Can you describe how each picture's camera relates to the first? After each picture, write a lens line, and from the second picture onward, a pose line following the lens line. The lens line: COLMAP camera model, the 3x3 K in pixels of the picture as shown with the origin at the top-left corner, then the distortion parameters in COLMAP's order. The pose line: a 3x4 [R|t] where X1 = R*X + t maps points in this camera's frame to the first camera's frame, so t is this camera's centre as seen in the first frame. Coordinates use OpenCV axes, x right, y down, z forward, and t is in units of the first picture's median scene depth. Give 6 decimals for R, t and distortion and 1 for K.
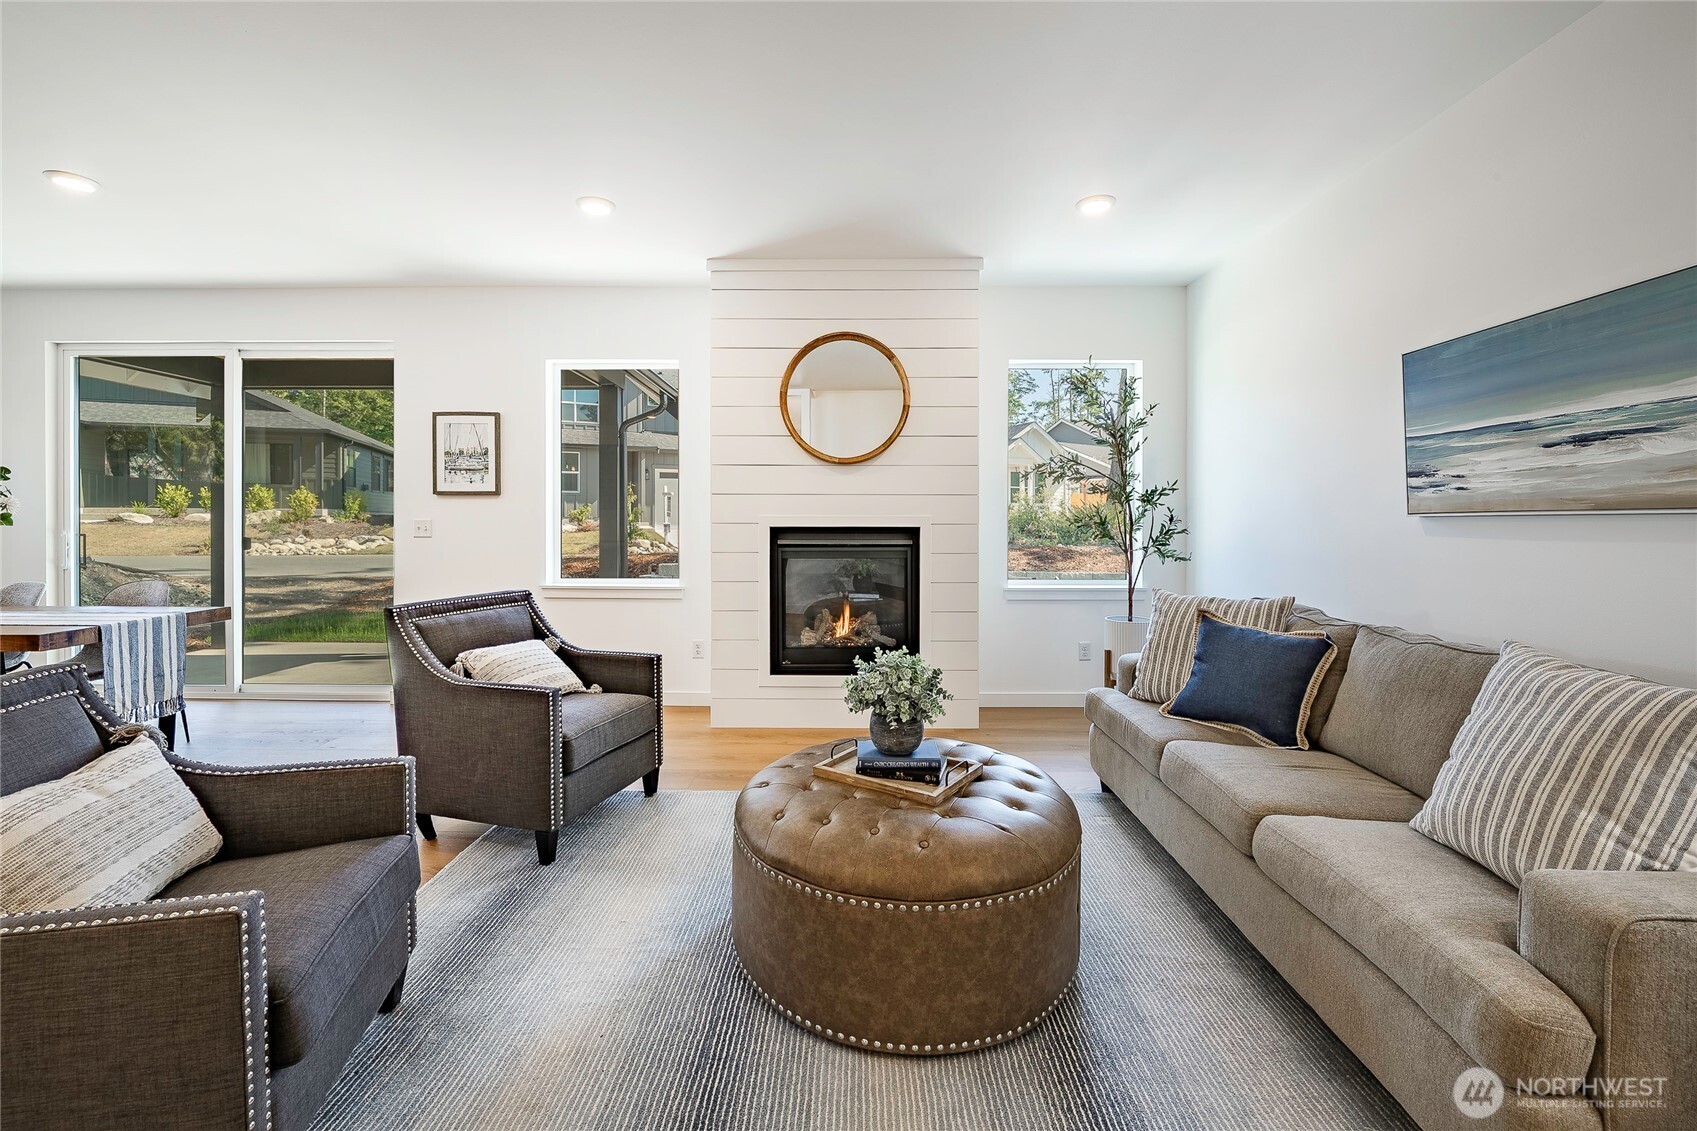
lens RADIAL K [[720.0, 0, 839.6], [0, 720.0, 521.1], [0, 0, 1]] dist [-0.010230, -0.001009]
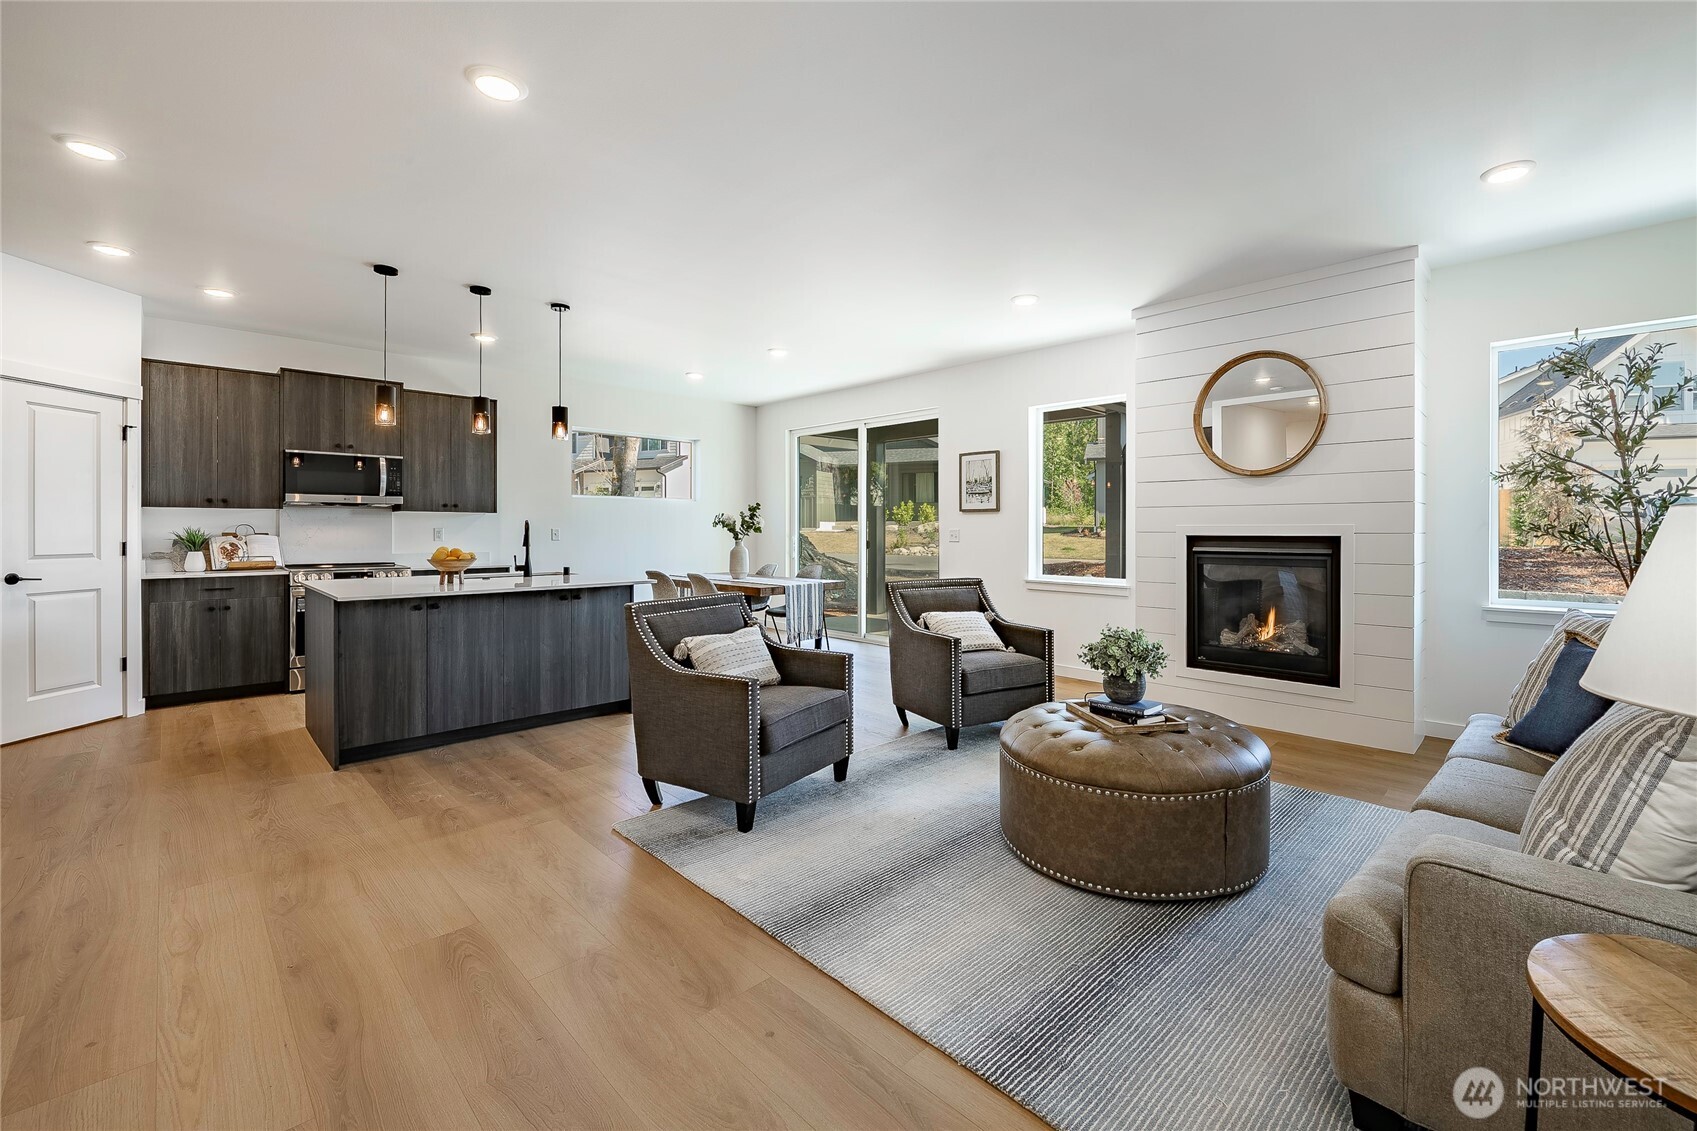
lens RADIAL K [[716.9, 0, 878.3], [0, 716.9, 528.3], [0, 0, 1]] dist [-0.010121, -0.000653]
pose [[0.713731, -0.003200, -0.700413, 0.517742], [0.001071, 0.999993, -0.003478, 0.000620], [0.700419, 0.001732, 0.713730, -0.205708]]
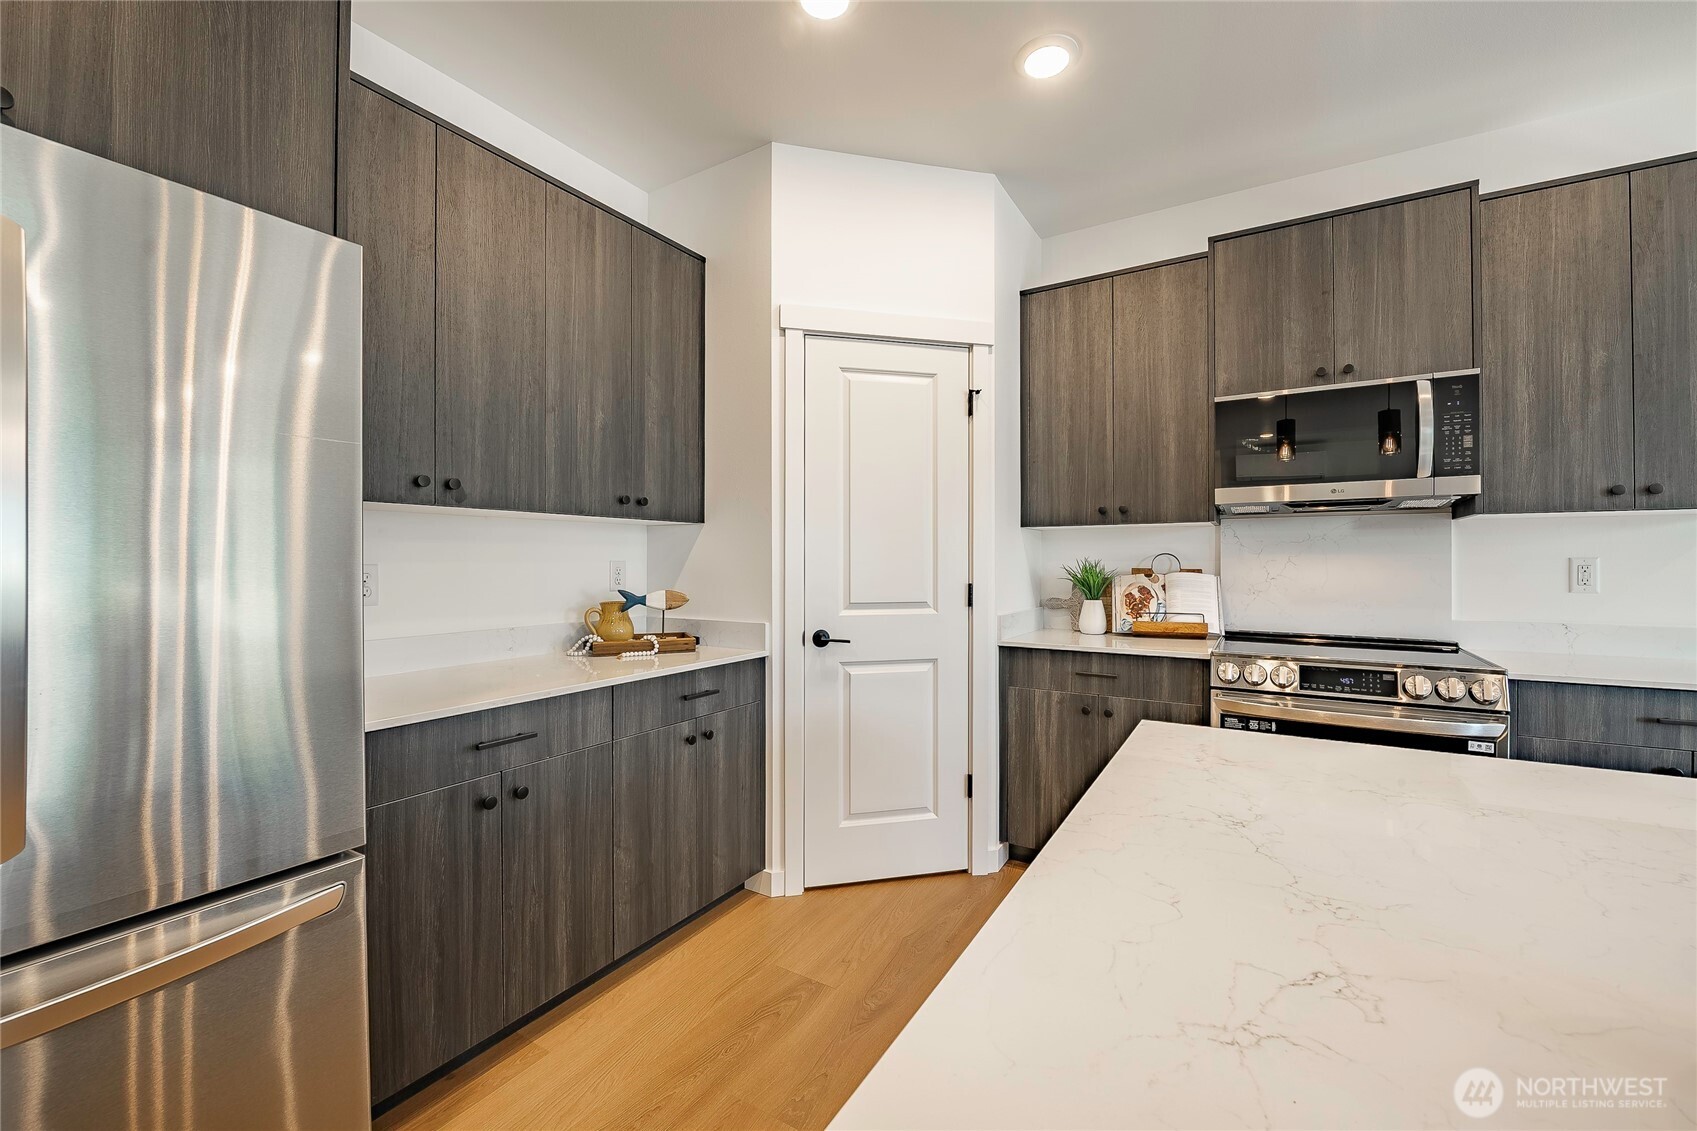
lens RADIAL K [[675.2, 0, 892.0], [0, 675.2, 565.1], [0, 0, 1]] dist [-0.012016, -0.000282]
pose [[-0.487997, 0.000082, -0.872845, -1.014643], [0.001366, 0.999999, -0.000670, -0.000568], [0.872844, -0.001519, -0.487997, 0.110551]]
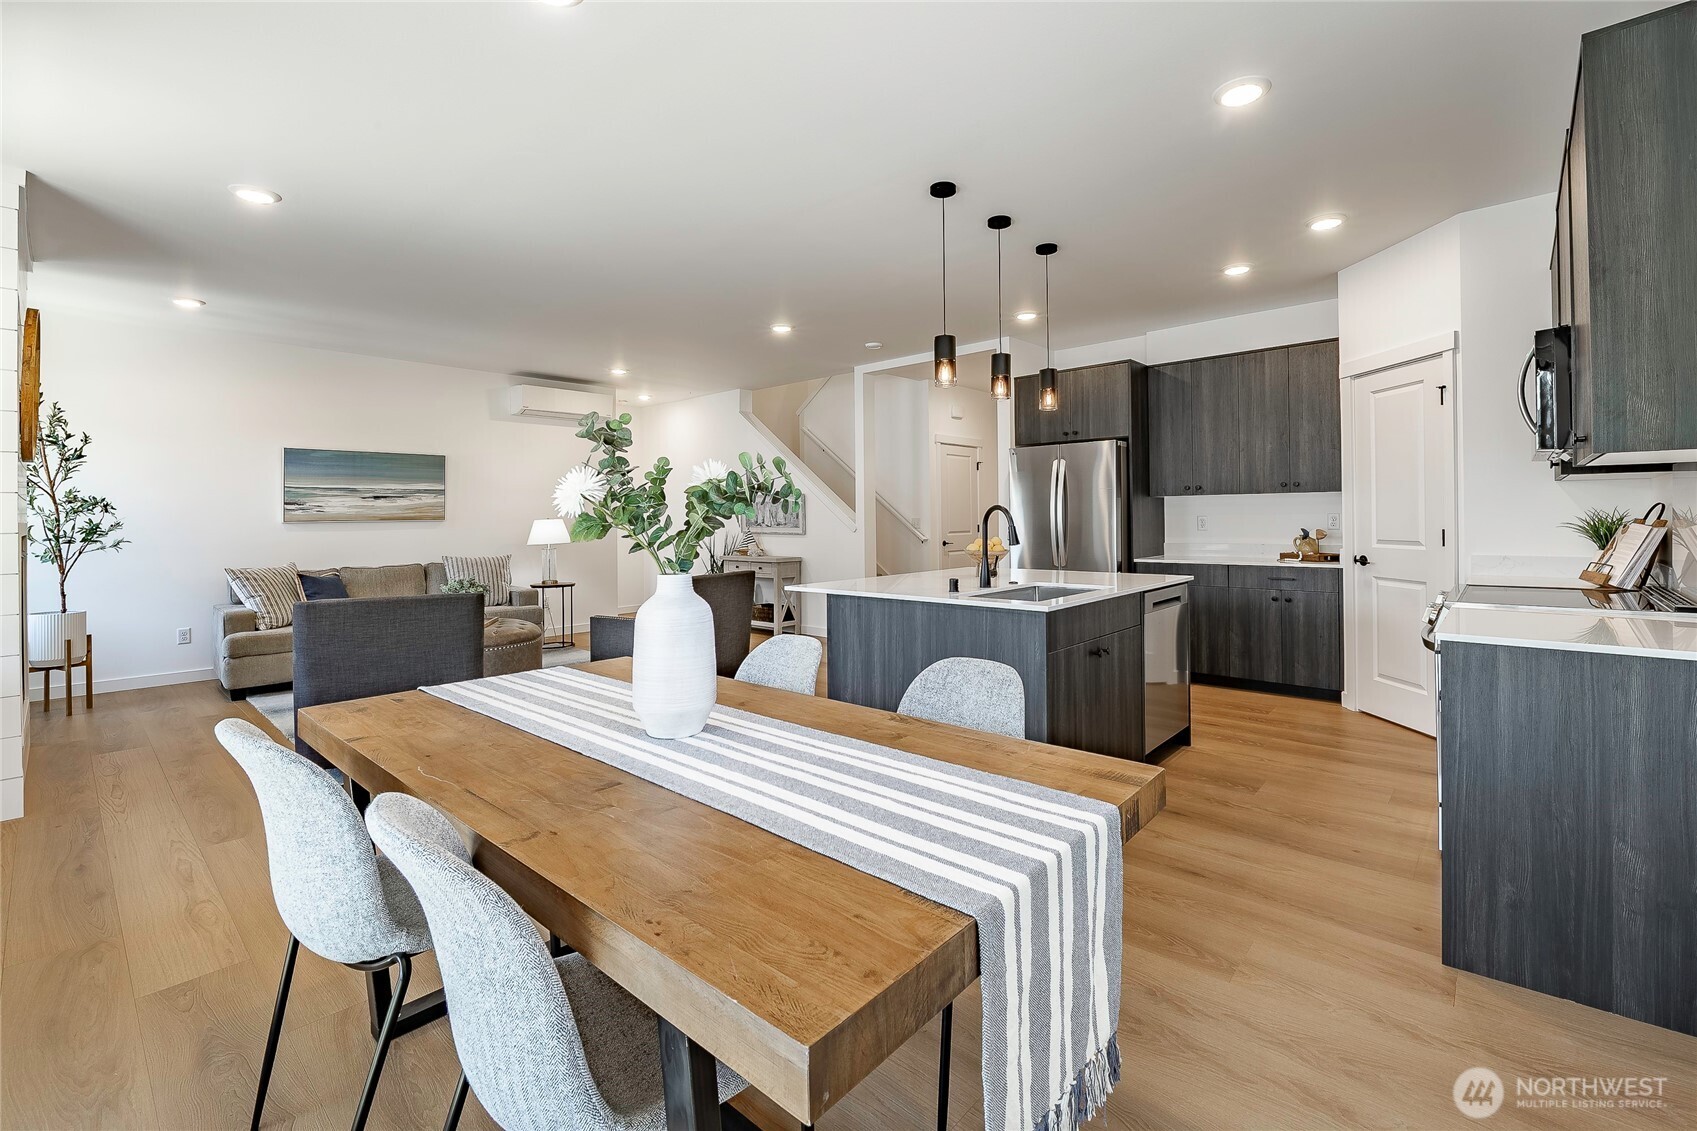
lens RADIAL K [[716.9, 0, 878.3], [0, 716.9, 528.3], [0, 0, 1]] dist [-0.010121, -0.000653]
pose [[-0.756932, -0.003163, 0.653486, -1.969942], [0.008851, 0.999847, 0.015091, -0.006213], [-0.653434, 0.017207, -0.756788, 1.448937]]
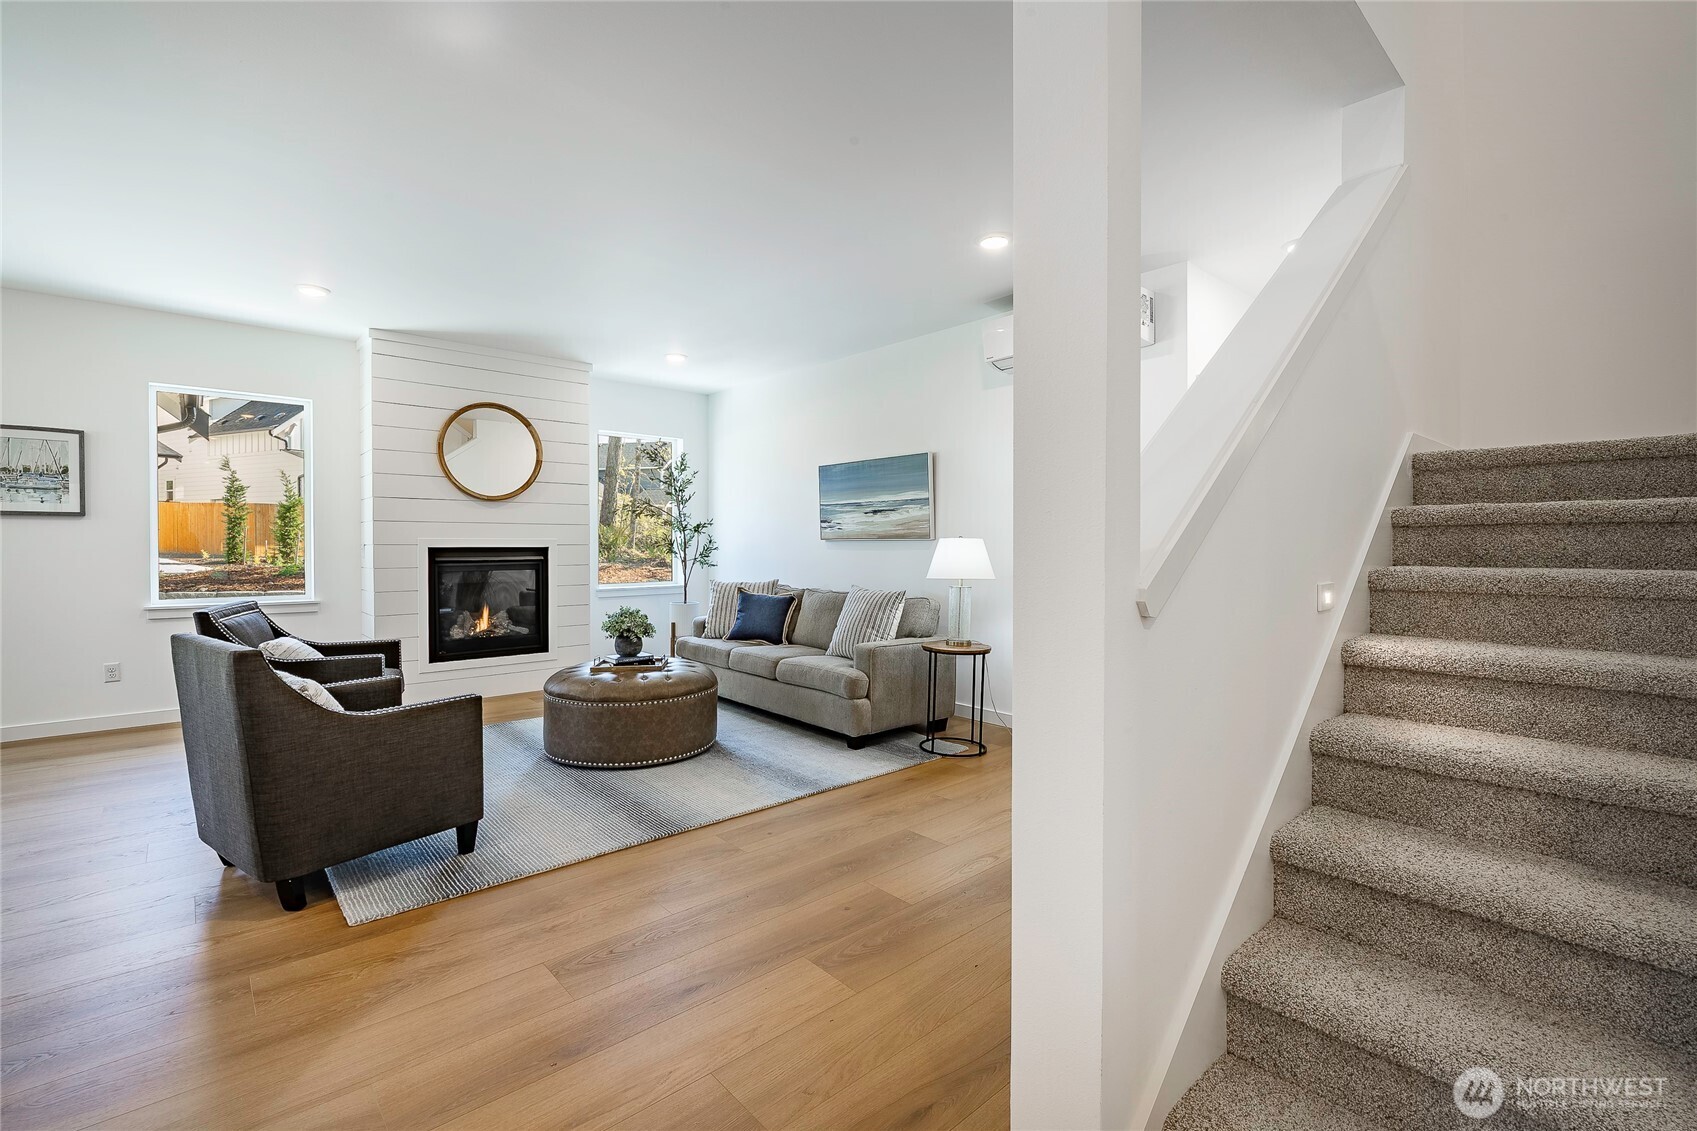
lens RADIAL K [[744.3, 0, 867.2], [0, 744.3, 550.4], [0, 0, 1]] dist [-0.001220, -0.000165]
pose [[0.729280, -0.008020, 0.684168, -0.653342], [0.000458, 0.999937, 0.011234, -0.001756], [-0.684215, -0.007880, 0.729237, -0.750087]]
